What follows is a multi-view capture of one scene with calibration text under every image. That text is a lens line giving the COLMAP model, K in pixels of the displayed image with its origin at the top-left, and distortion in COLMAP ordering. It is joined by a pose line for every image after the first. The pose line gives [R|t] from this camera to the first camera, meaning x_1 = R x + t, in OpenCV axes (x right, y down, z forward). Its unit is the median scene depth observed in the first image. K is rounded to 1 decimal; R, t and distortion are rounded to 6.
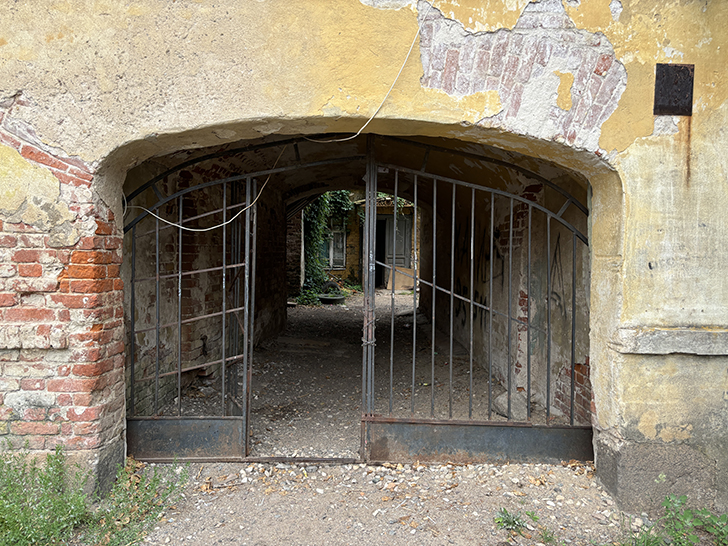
lens RADIAL K [[554.7, 0, 363.9], [0, 554.7, 271.5], [0, 0, 1]] dist [0.012612, 0.001582]
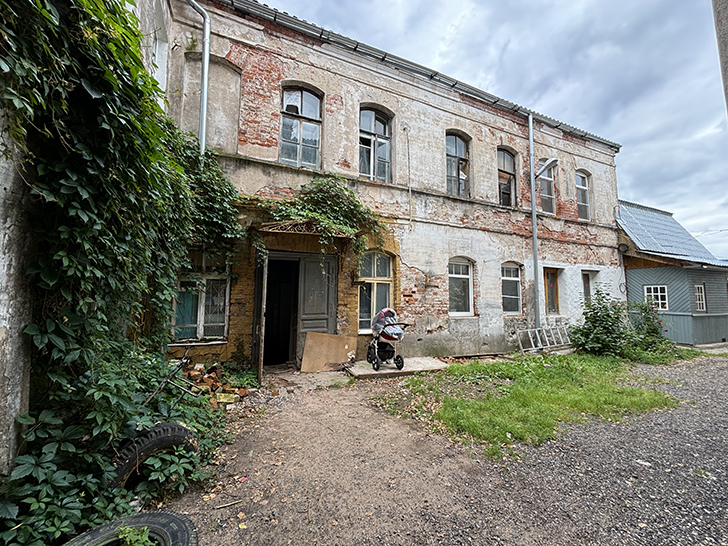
lens RADIAL K [[291.4, 0, 366.2], [0, 291.4, 274.2], [0, 0, 1]] dist [0.000359, 0.000006]
pose [[0.927862, 0.018492, 0.372466, -0.013639], [0.028083, 0.992469, -0.119232, -0.034267], [-0.371865, 0.121091, 0.920355, 0.661293]]
